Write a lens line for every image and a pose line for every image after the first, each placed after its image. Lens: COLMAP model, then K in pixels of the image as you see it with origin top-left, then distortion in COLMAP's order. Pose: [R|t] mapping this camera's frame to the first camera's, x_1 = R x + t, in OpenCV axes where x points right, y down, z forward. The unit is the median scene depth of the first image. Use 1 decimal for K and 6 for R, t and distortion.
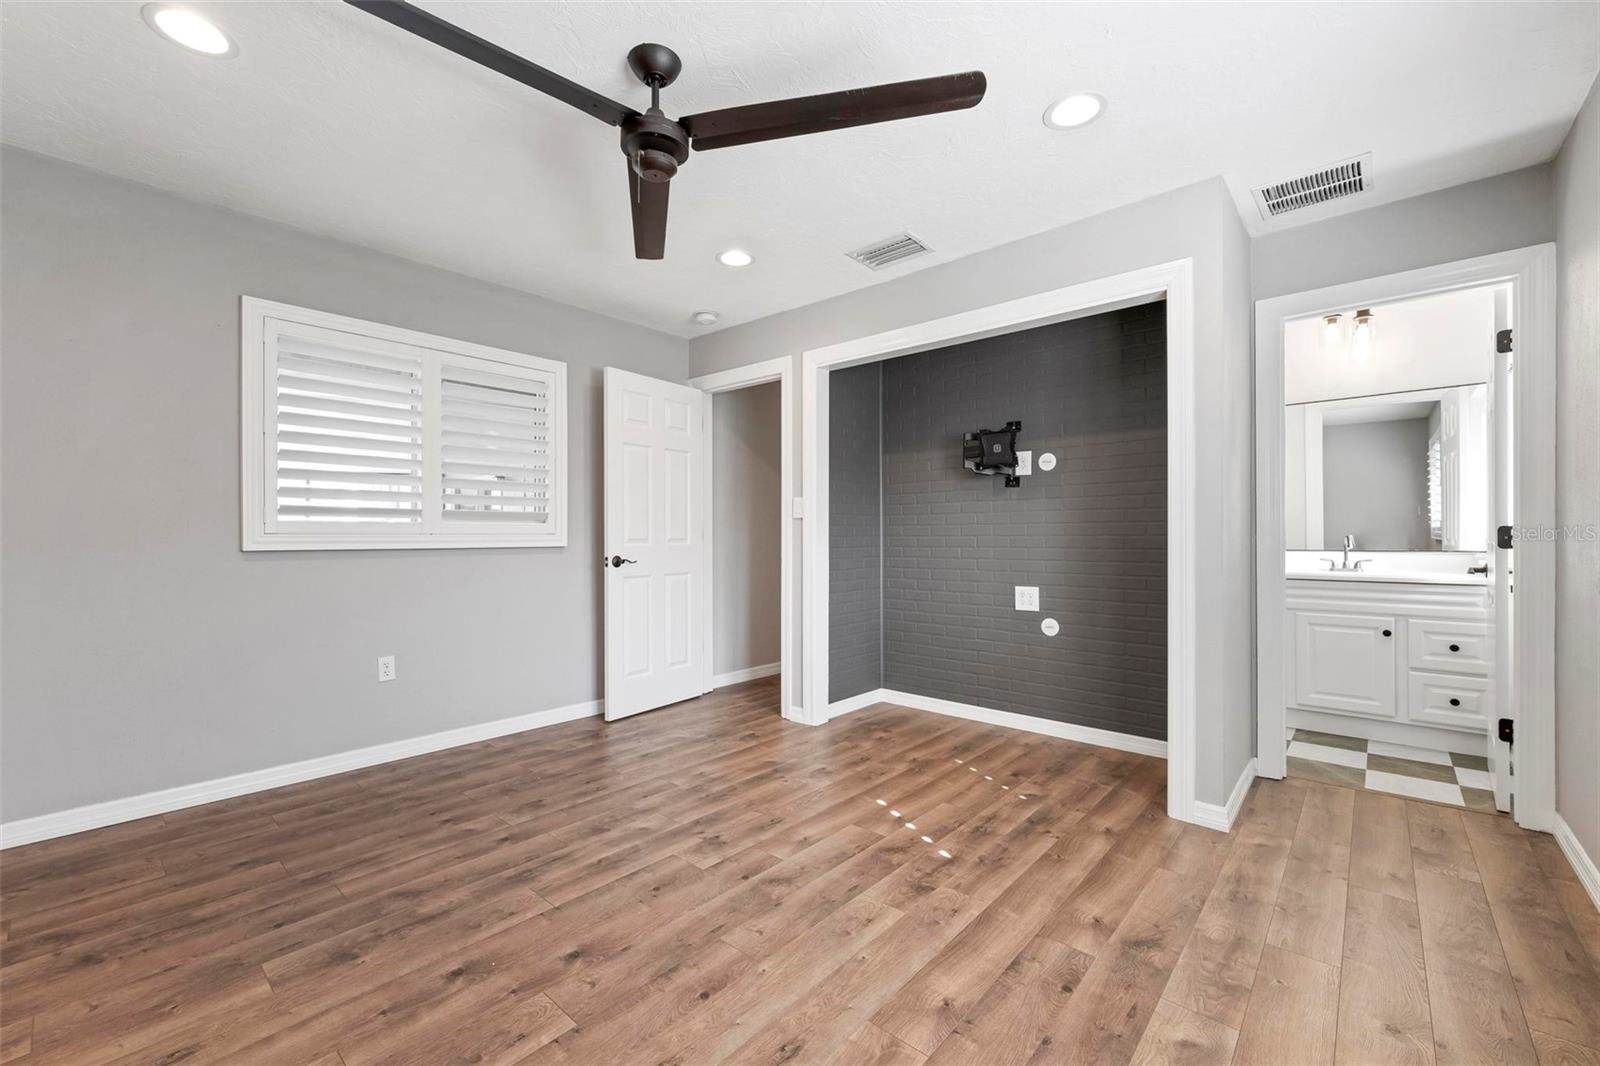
lens RADIAL K [[648.8, 0, 803.4], [0, 648.8, 534.1], [0, 0, 1]] dist [-0.000849, -0.000197]
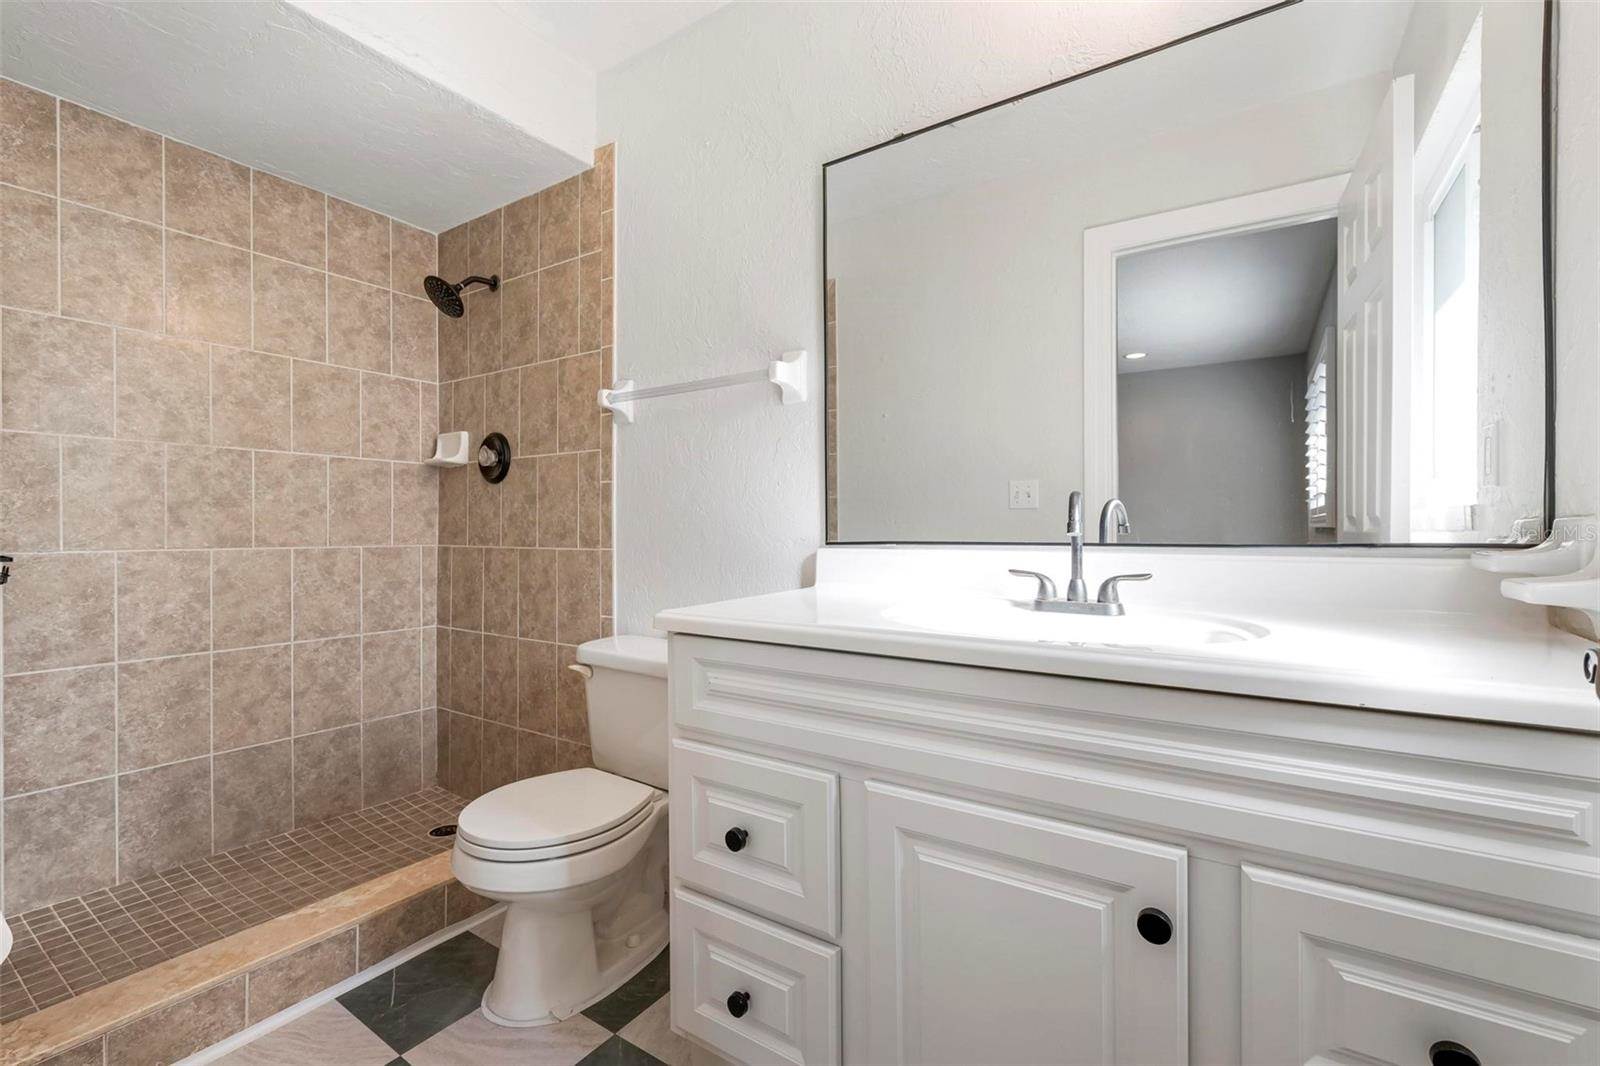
lens RADIAL K [[671.7, 0, 800.0], [0, 671.7, 533.0], [0, 0, 1]] dist [0.001161, -0.000097]
pose [[0.991869, 0.003952, 0.127199, 0.659834], [-0.004842, 0.999966, 0.006692, 0.018498], [-0.127168, -0.007253, 0.991855, 0.694478]]
